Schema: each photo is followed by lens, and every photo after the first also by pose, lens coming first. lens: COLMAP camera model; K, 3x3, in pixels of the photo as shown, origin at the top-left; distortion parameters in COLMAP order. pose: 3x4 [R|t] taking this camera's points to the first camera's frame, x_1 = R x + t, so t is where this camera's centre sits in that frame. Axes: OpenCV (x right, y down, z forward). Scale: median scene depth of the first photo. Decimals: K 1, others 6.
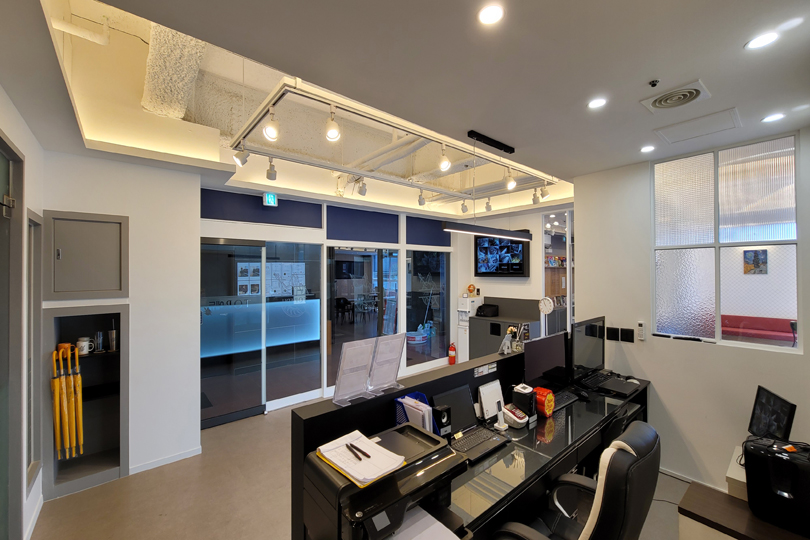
lens RADIAL K [[330.9, 0, 405.0], [0, 330.9, 270.0], [0, 0, 1]] dist [-0.001258, -0.000218]
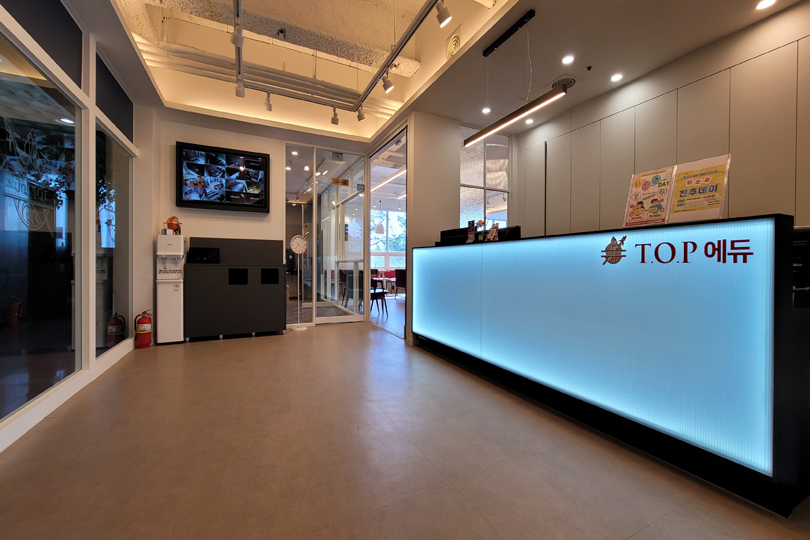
lens RADIAL K [[330.9, 0, 405.0], [0, 330.9, 270.0], [0, 0, 1]] dist [-0.001258, -0.000218]
pose [[0.238230, -0.008350, 0.971173, -0.336529], [-0.014363, 0.999823, 0.012120, 0.140929], [-0.971102, -0.016836, 0.238068, 0.430948]]
